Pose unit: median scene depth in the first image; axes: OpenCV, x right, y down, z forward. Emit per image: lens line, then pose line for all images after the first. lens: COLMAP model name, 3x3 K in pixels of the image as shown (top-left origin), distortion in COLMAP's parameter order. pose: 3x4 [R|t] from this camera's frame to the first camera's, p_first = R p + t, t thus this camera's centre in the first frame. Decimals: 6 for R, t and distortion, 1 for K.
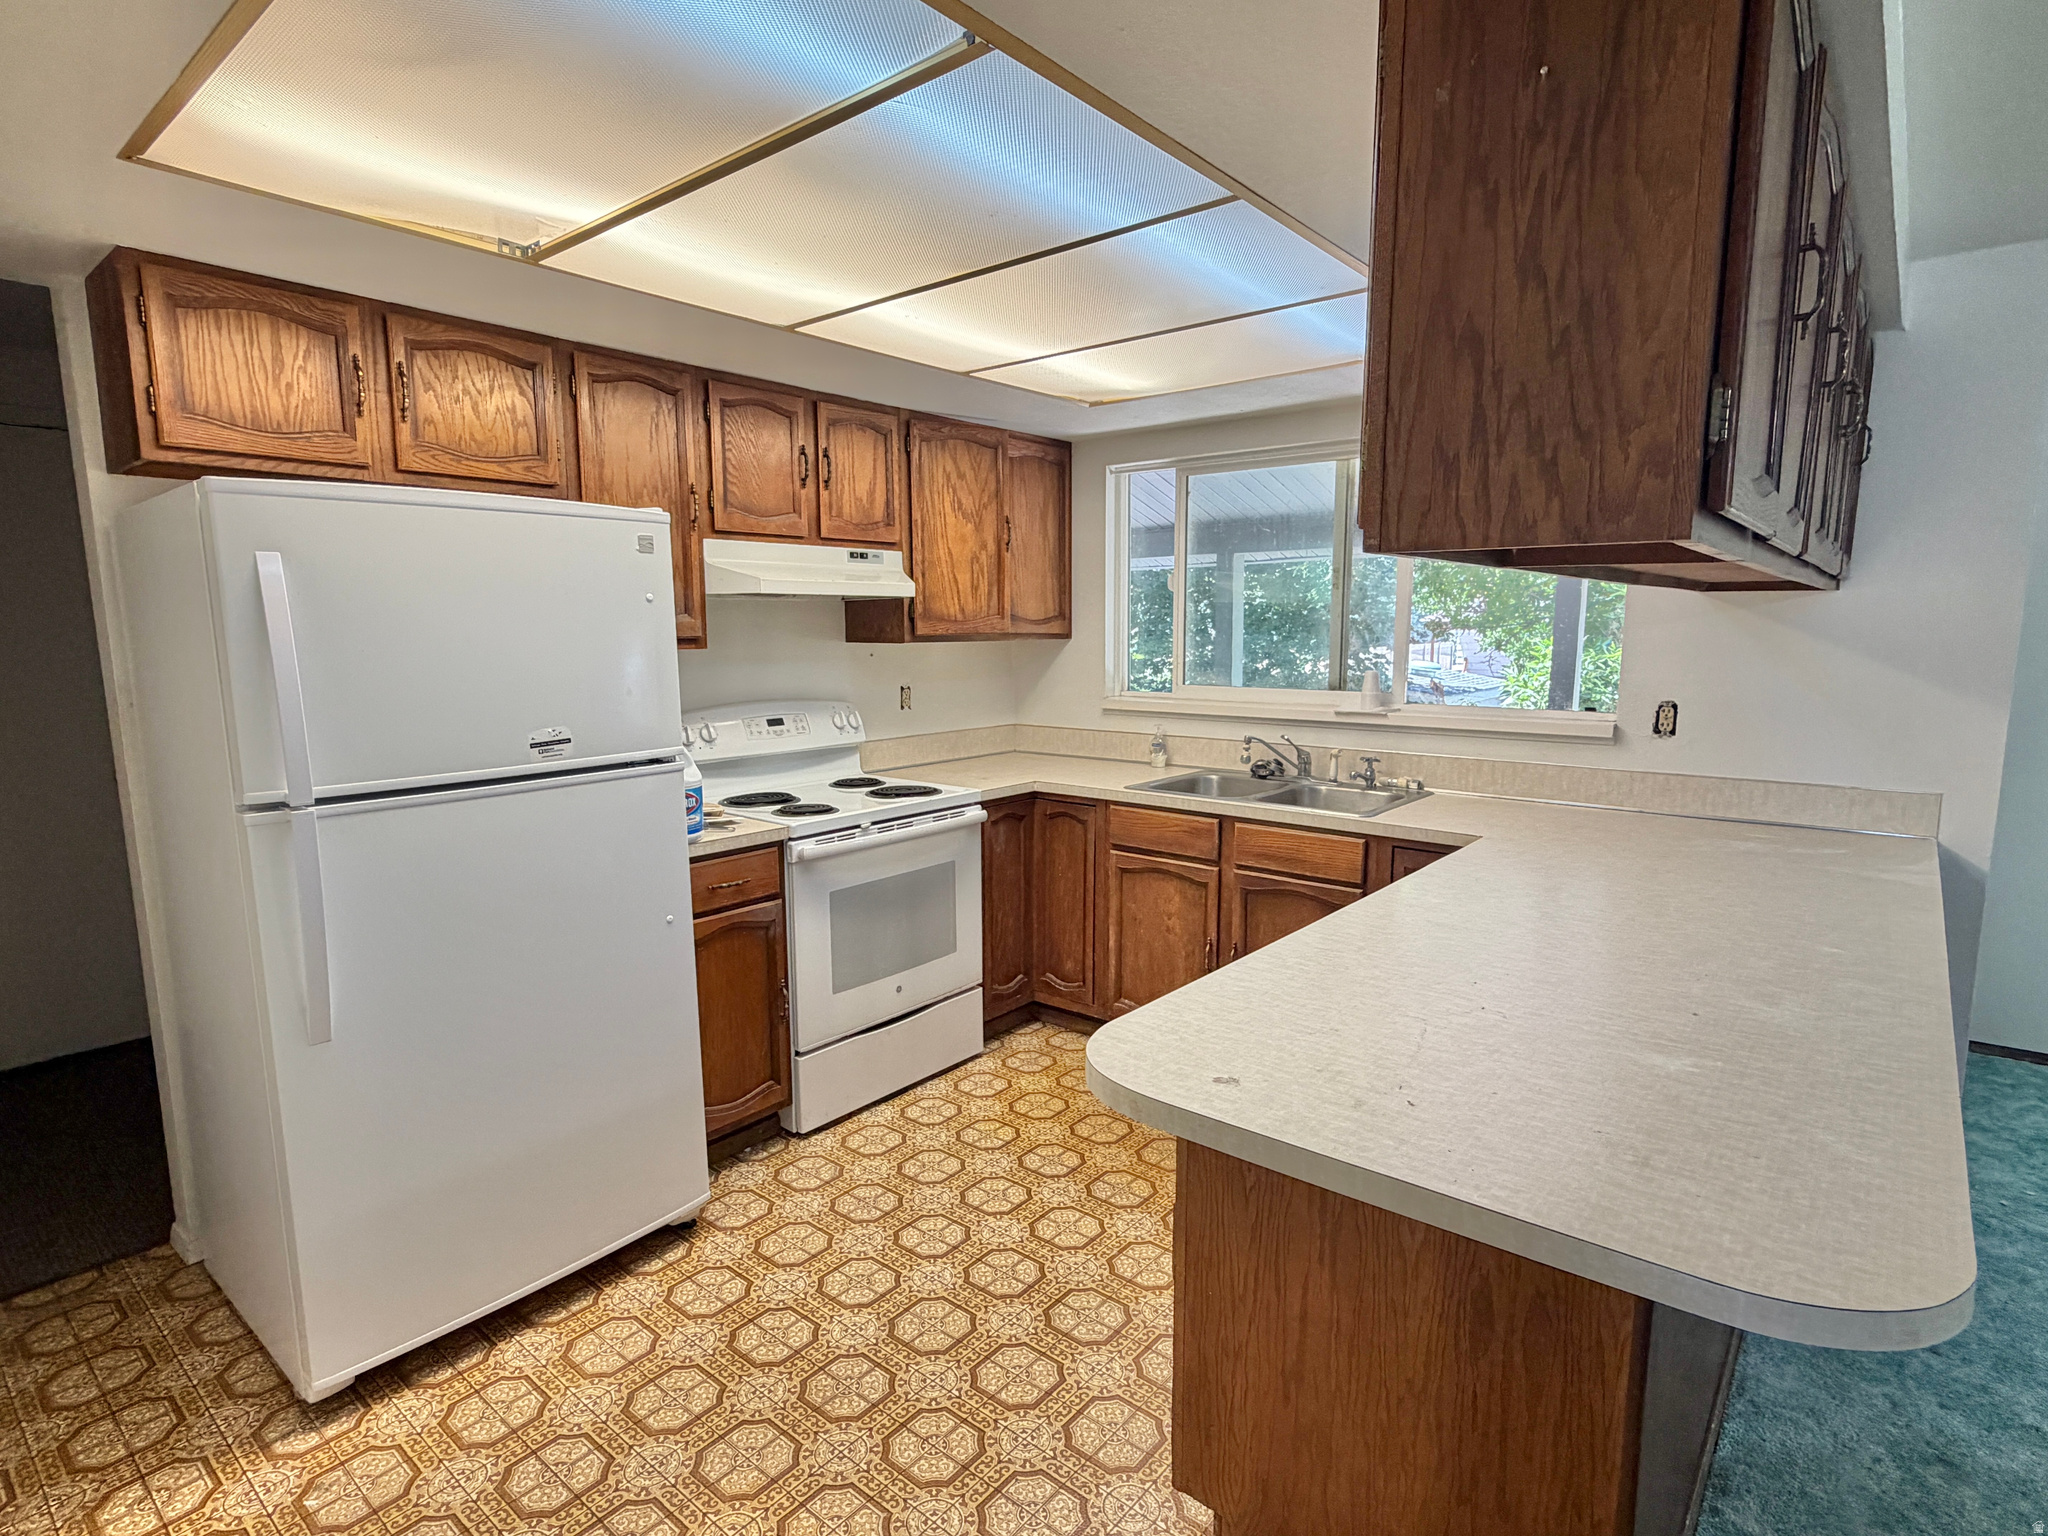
lens RADIAL K [[1056.0, 0, 1024.9], [0, 1056.0, 773.0], [0, 0, 1]] dist [0.000629, -0.000052]
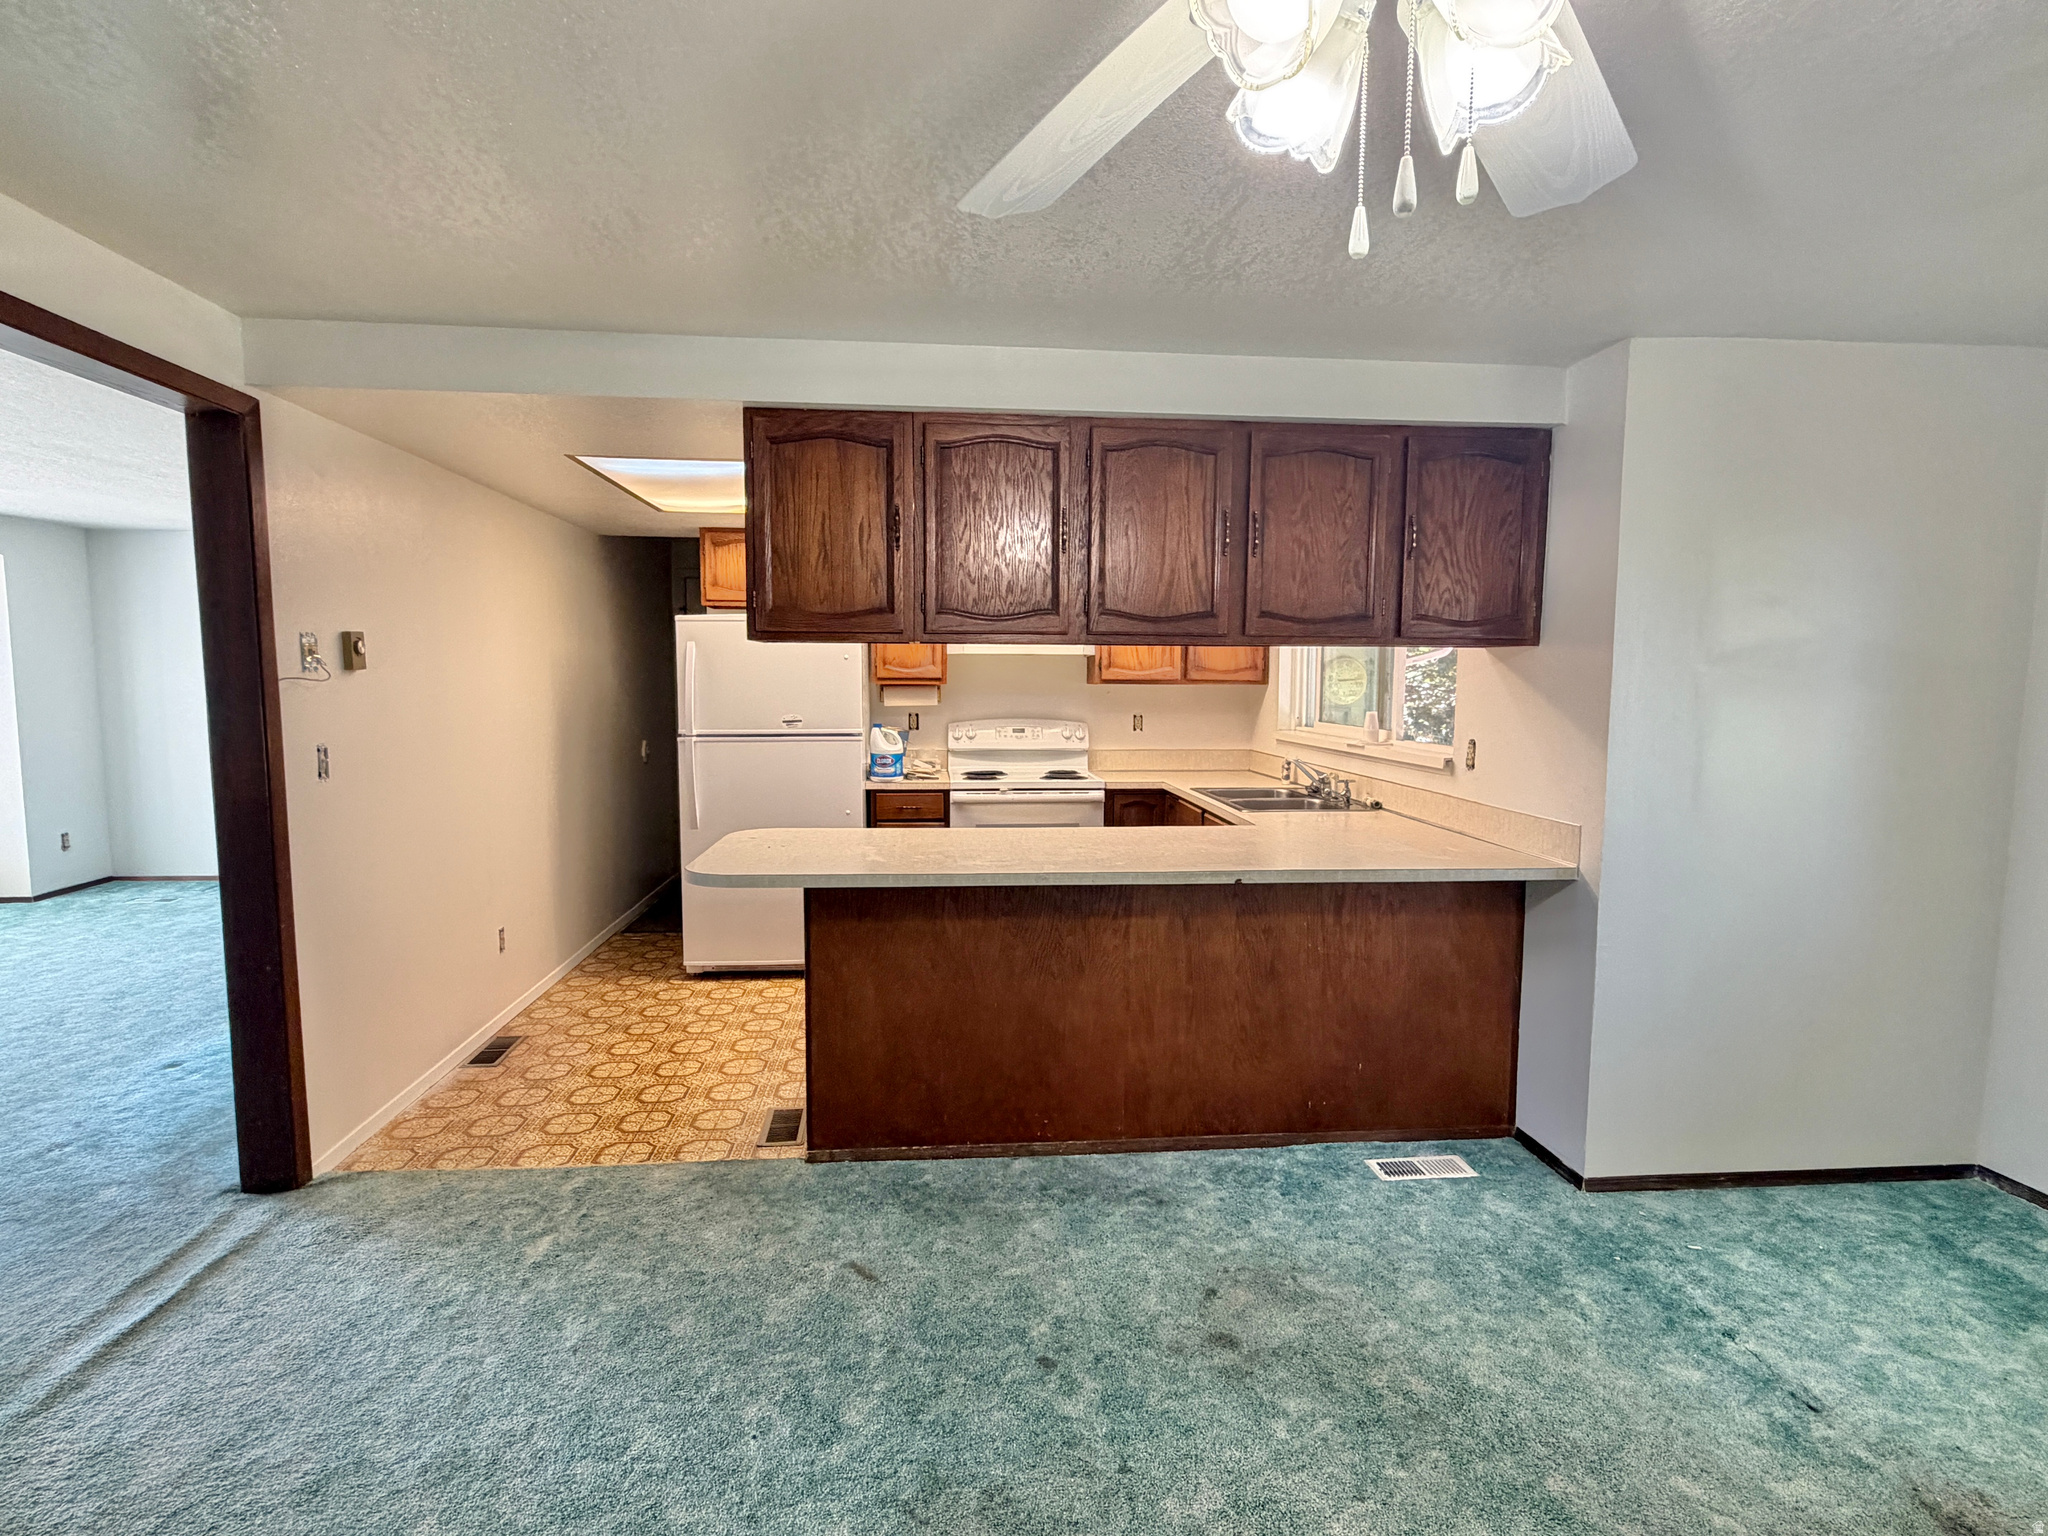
lens RADIAL K [[1056.0, 0, 1025.1], [0, 1056.0, 776.1], [0, 0, 1]] dist [0.000629, -0.000052]
pose [[0.708339, 0.074970, -0.701880, 1.064601], [-0.107625, 0.994189, -0.002423, 0.029342], [0.697619, 0.077257, 0.712291, -0.180026]]
